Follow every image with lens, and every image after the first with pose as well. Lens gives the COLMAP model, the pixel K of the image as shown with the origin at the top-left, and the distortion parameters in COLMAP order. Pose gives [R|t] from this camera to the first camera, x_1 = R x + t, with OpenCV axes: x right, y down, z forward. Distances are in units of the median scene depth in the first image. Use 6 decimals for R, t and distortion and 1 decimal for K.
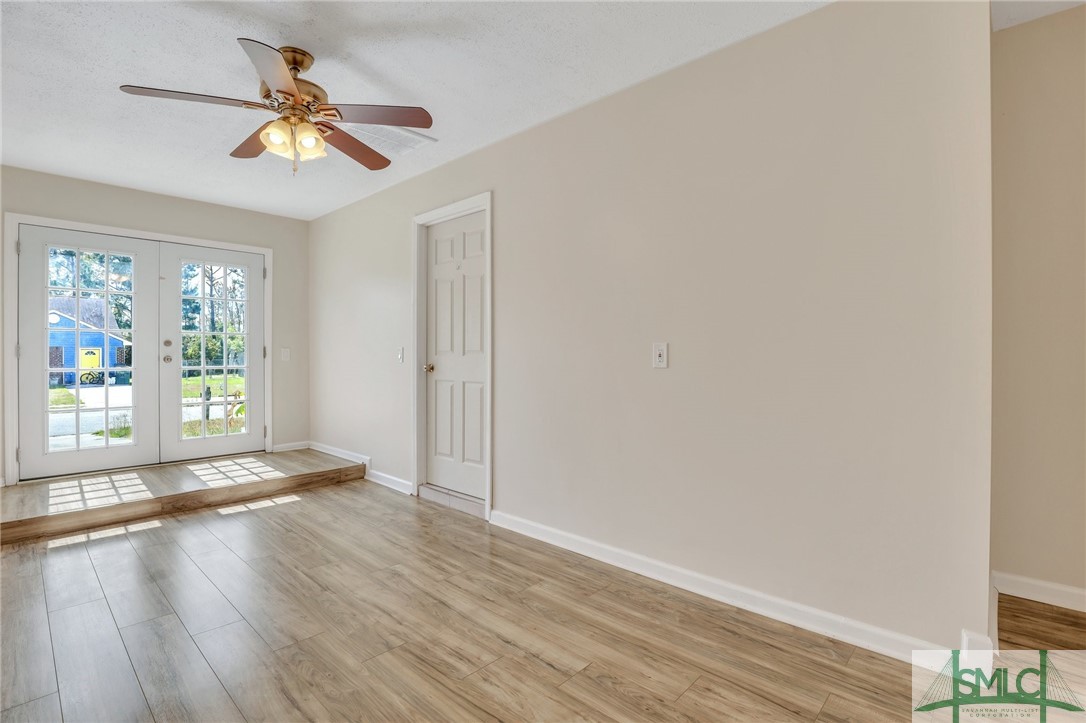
lens RADIAL K [[508.1, 0, 543.2], [0, 508.1, 352.1], [0, 0, 1]] dist [-0.012584, 0.000153]
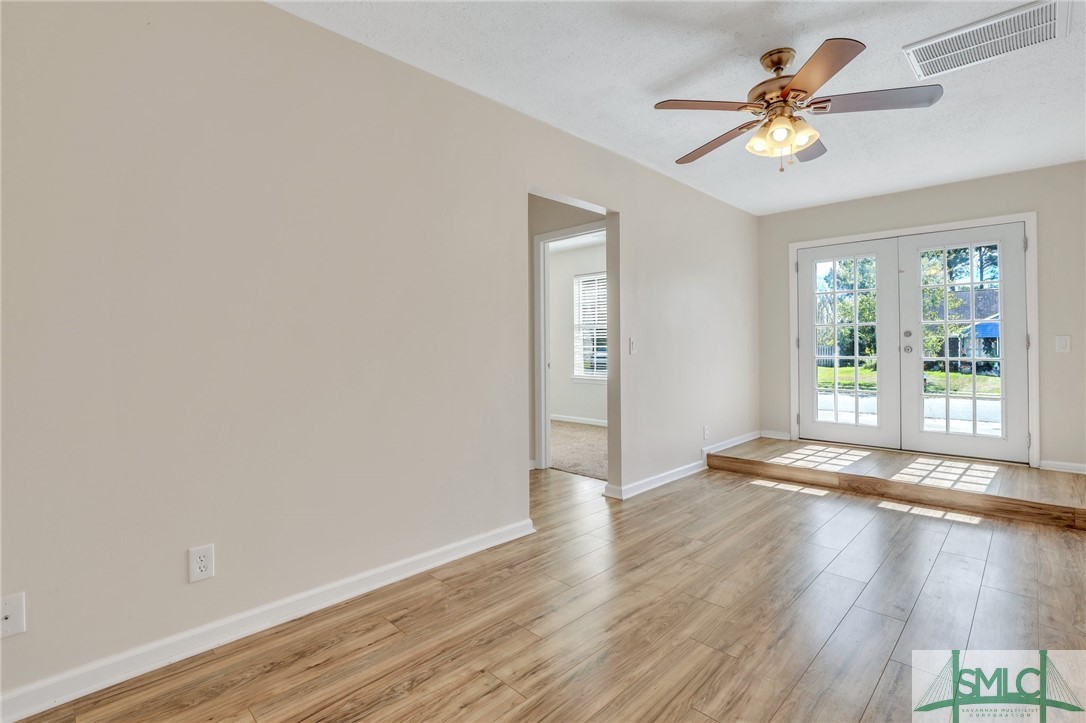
lens RADIAL K [[508.1, 0, 560.4], [0, 508.1, 334.7], [0, 0, 1]] dist [-0.012584, 0.000153]
pose [[0.010319, -0.023555, -0.999669, 0.459272], [0.008309, 0.999690, -0.023470, 0.003674], [0.999912, -0.008064, 0.010512, 0.470715]]
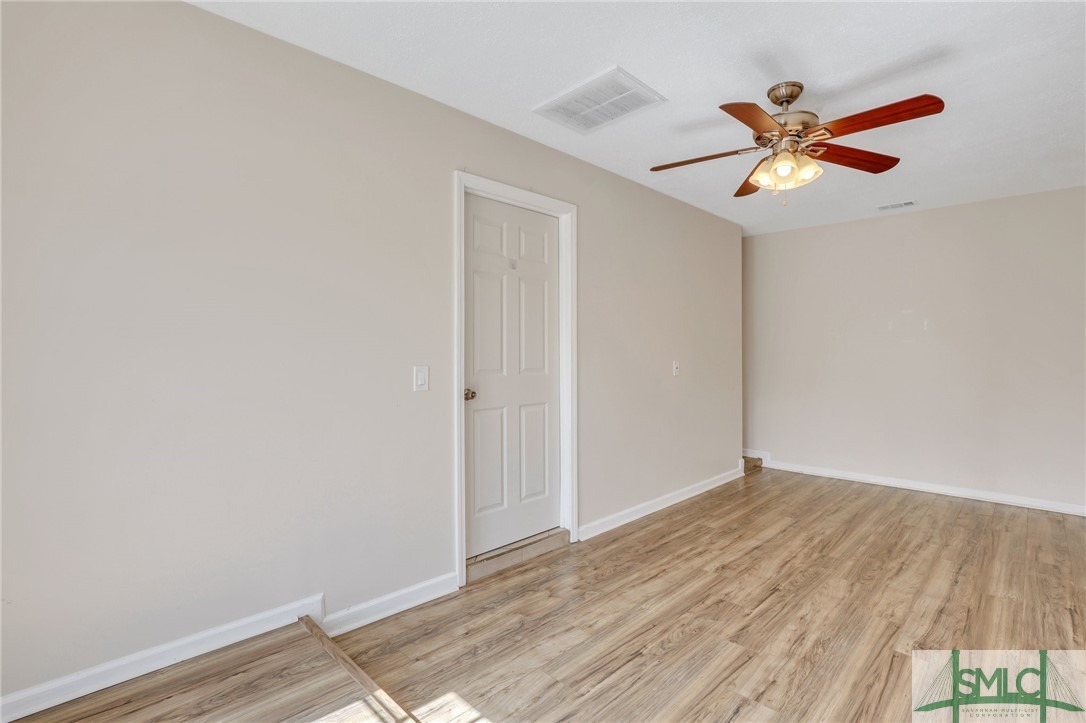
lens RADIAL K [[508.1, 0, 536.3], [0, 508.1, 347.2], [0, 0, 1]] dist [-0.012584, 0.000153]
pose [[0.033047, 0.010743, 0.999396, -1.347054], [-0.010873, 0.999887, -0.010388, -0.040947], [-0.999395, -0.010523, 0.033160, 1.287291]]
